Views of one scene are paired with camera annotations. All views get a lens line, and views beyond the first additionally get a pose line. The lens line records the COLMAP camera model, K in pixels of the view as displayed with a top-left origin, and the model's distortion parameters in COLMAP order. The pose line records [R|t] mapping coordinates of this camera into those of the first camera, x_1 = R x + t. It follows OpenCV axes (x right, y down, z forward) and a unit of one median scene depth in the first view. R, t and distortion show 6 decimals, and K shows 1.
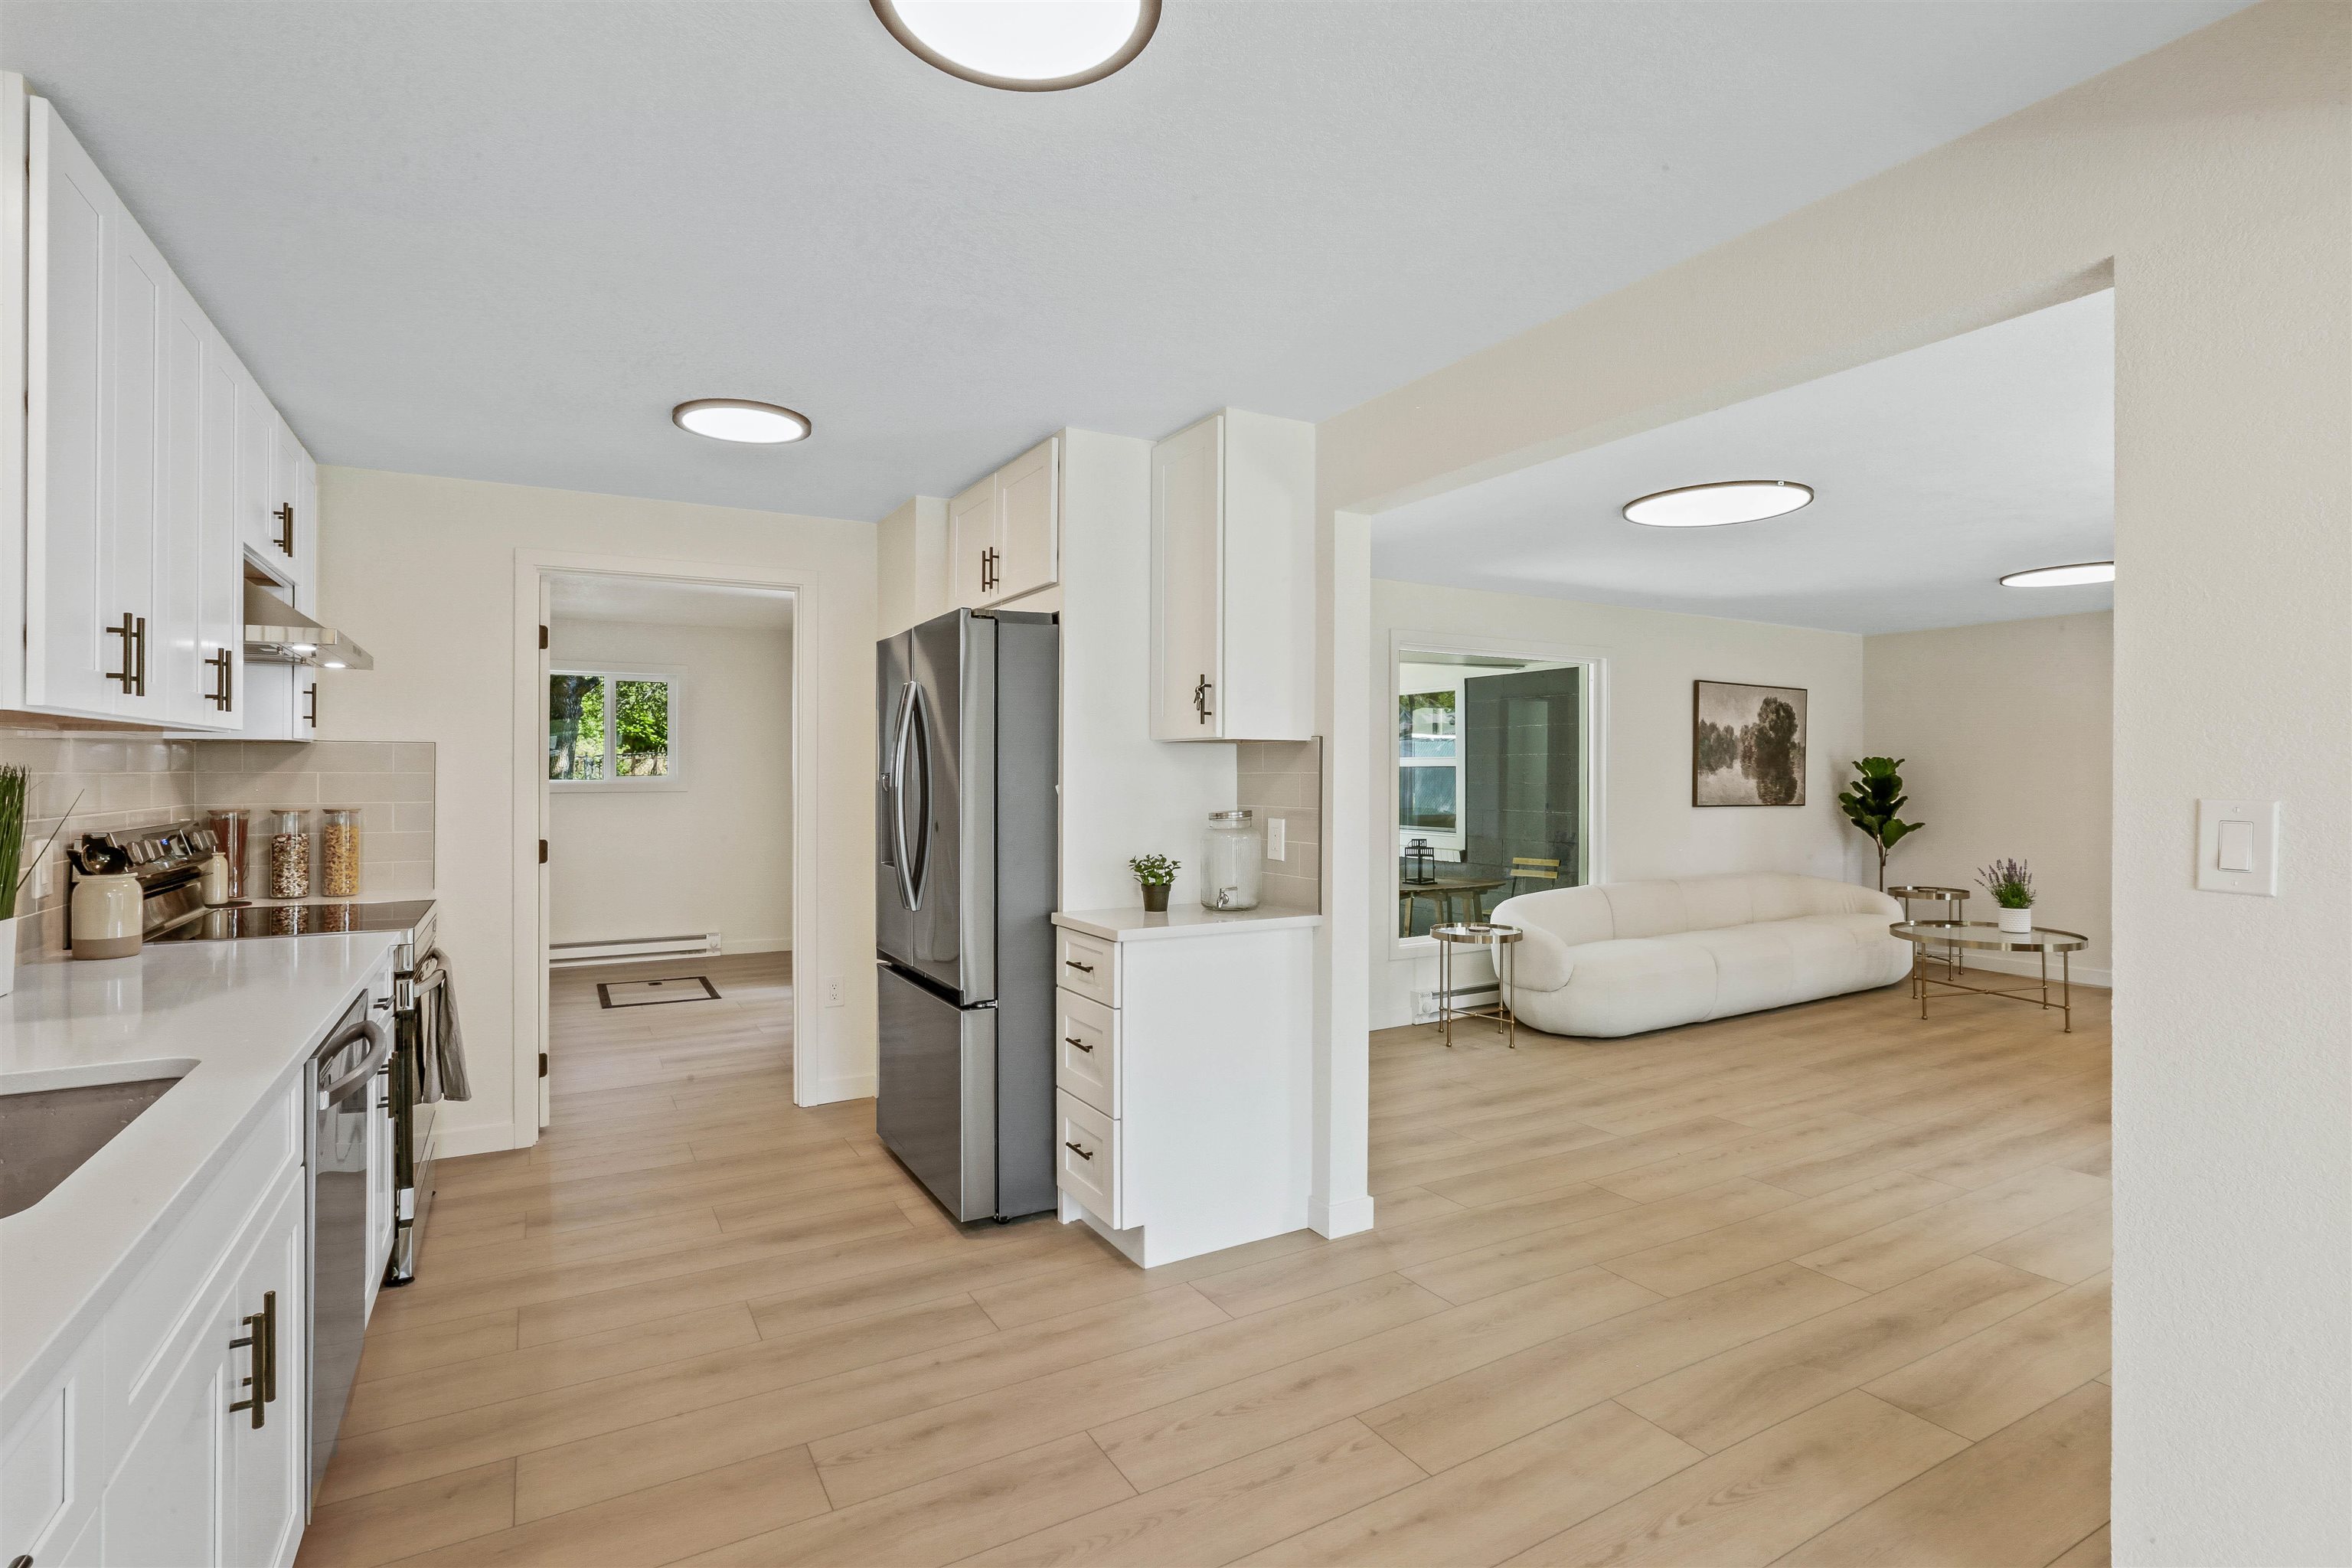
lens RADIAL K [[1108.2, 0, 1163.7], [0, 1108.2, 786.2], [0, 0, 1]] dist [-0.001802, 0.000298]
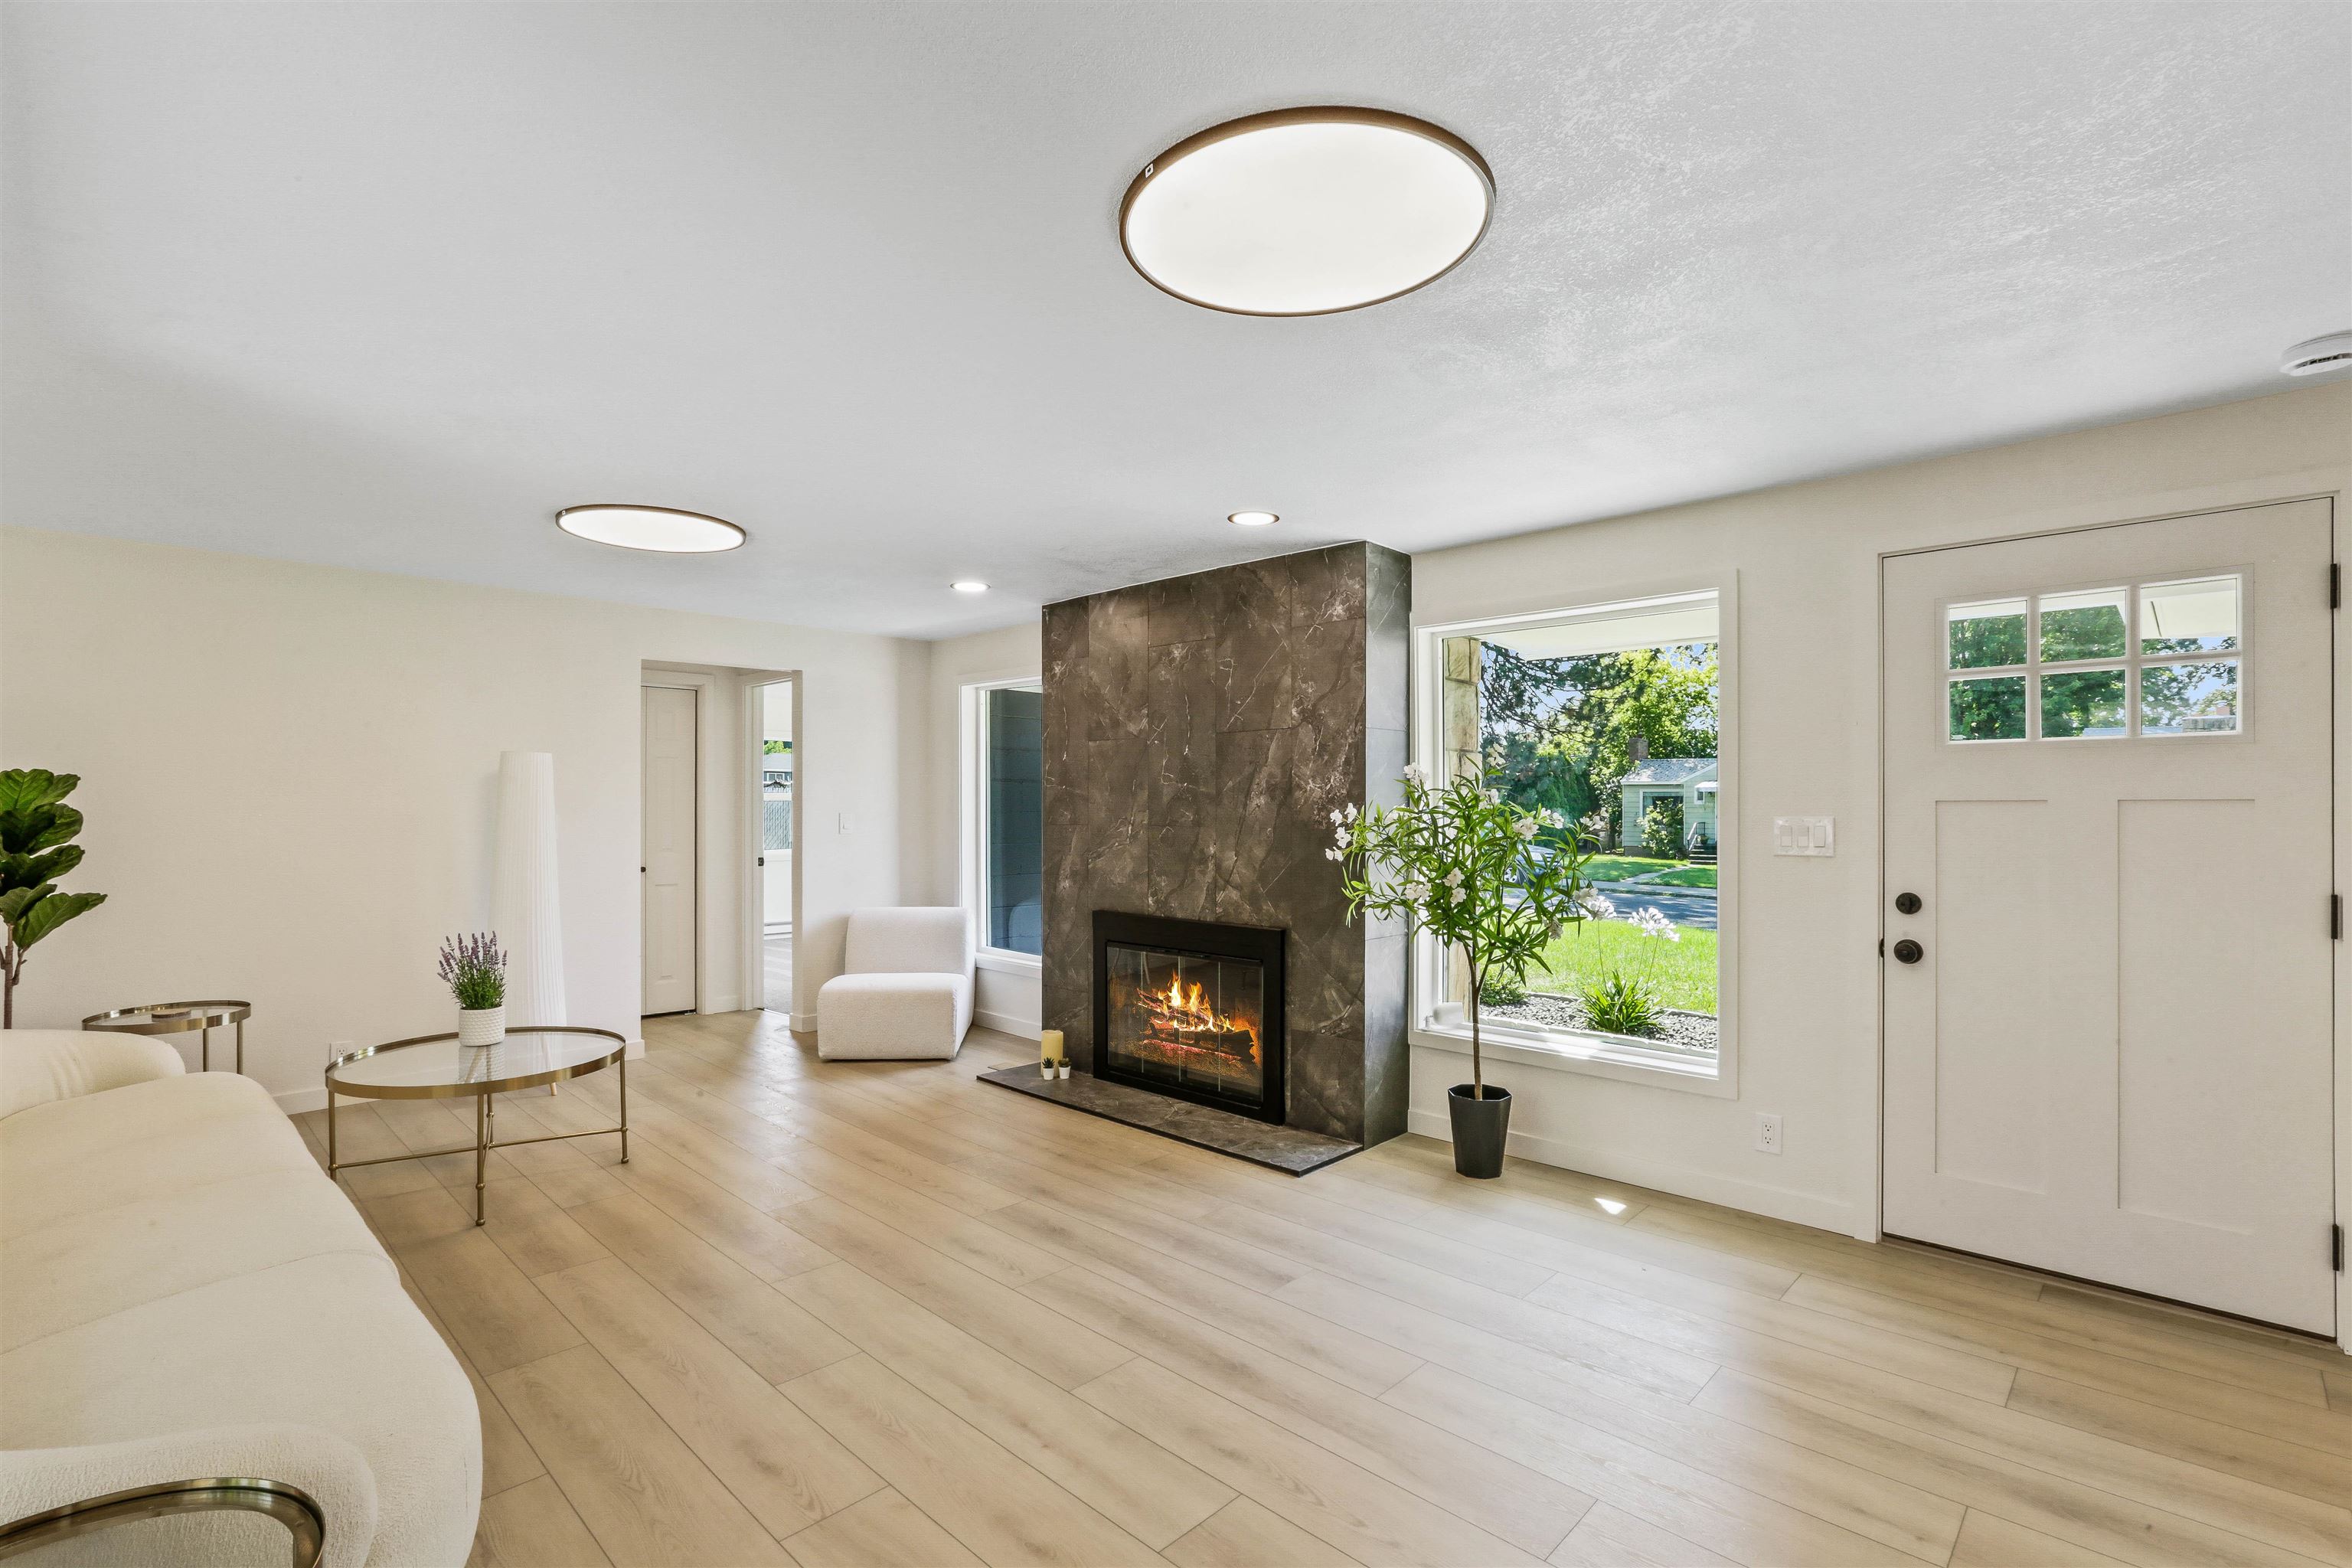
lens RADIAL K [[1081.1, 0, 1170.7], [0, 1081.1, 789.3], [0, 0, 1]] dist [0.001401, 0.000472]
pose [[-0.284966, 0.005670, 0.958521, 0.047018], [0.006295, 0.999972, -0.004044, -0.018022], [-0.958517, 0.004881, -0.284994, 0.969042]]
